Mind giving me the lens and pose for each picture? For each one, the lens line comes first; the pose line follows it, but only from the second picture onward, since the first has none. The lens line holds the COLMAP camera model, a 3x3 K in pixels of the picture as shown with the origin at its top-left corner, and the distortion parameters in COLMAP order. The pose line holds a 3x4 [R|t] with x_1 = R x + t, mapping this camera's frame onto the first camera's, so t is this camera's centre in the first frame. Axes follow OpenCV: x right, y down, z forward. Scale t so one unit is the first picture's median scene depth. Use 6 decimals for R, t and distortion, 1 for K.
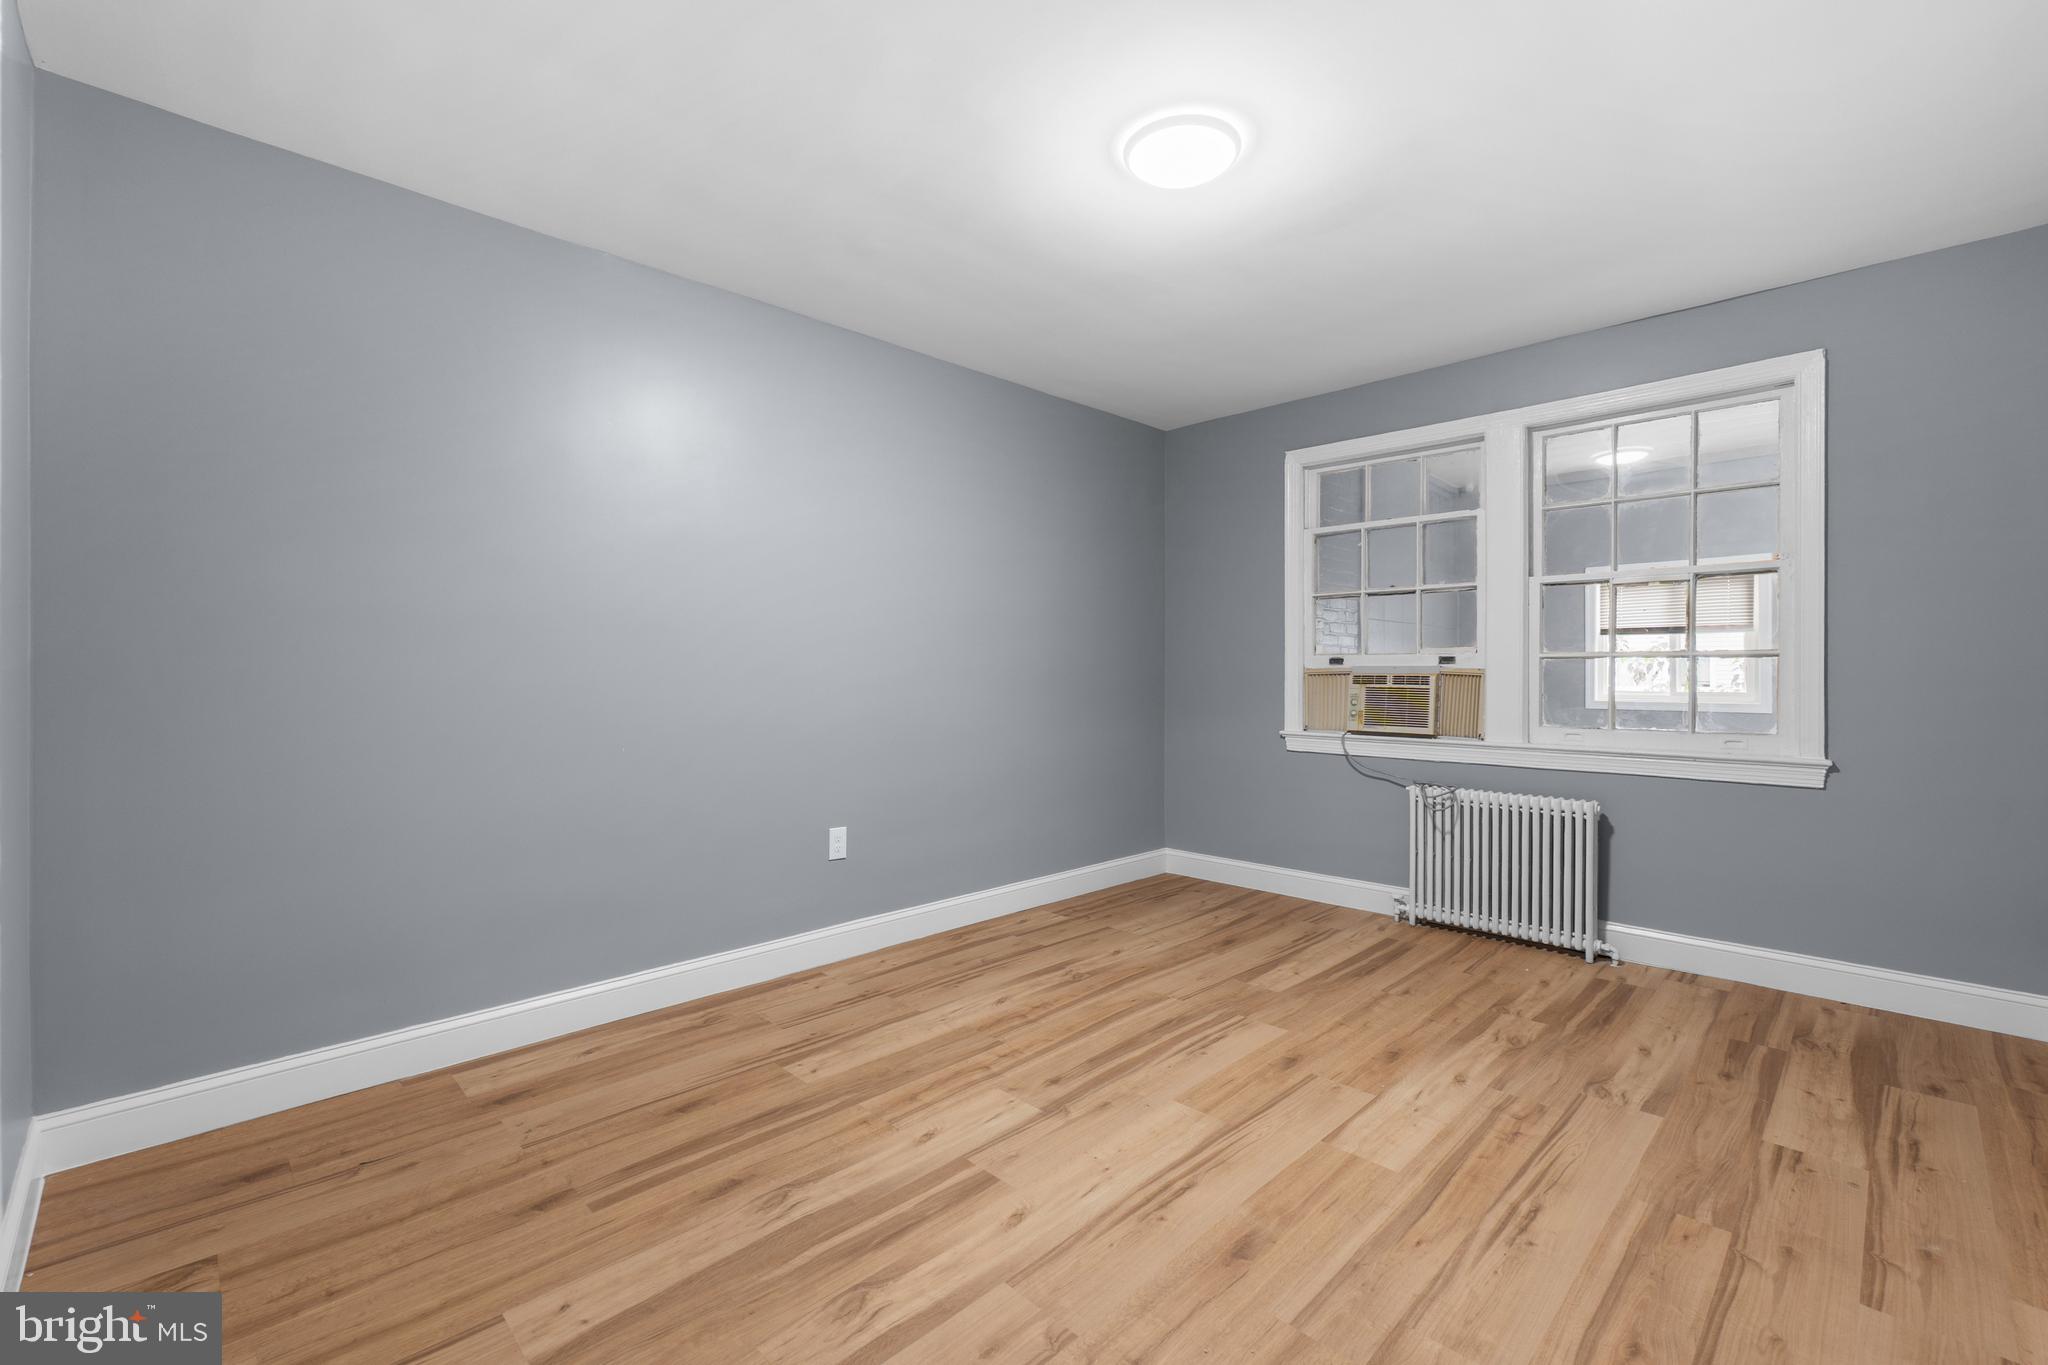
lens RADIAL K [[879.4, 0, 1019.3], [0, 879.4, 675.2], [0, 0, 1]] dist [-0.006414, 0.003785]
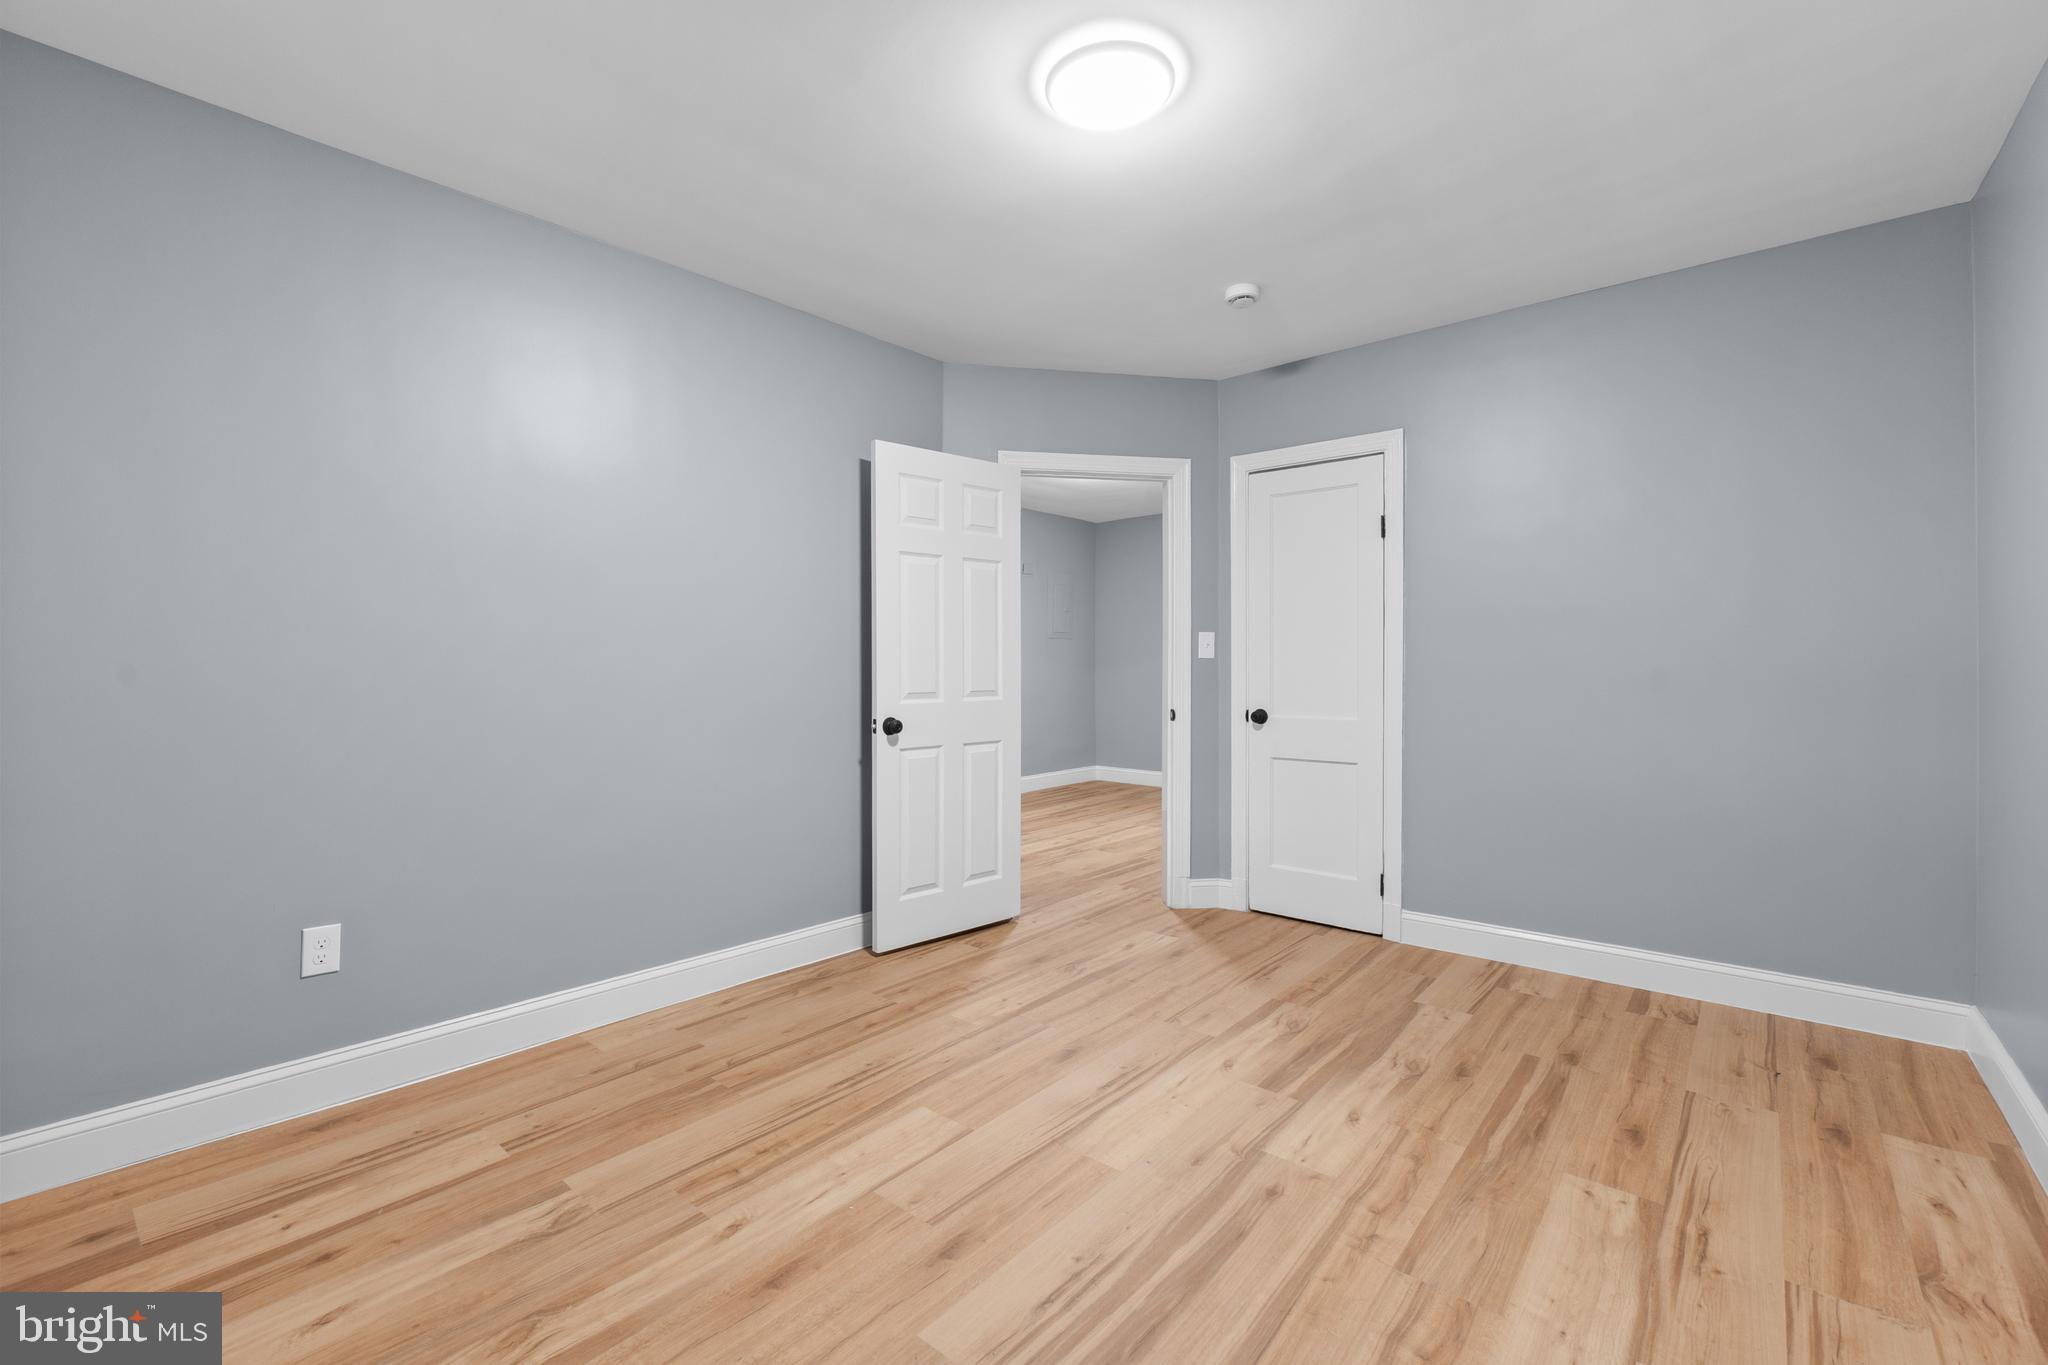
lens RADIAL K [[879.4, 0, 1019.3], [0, 879.4, 675.2], [0, 0, 1]] dist [-0.006414, 0.003785]
pose [[-0.996240, 0.001128, -0.086635, 0.254043], [-0.000435, 0.999837, 0.018024, -0.008471], [0.086641, 0.017993, -0.996077, 1.344056]]
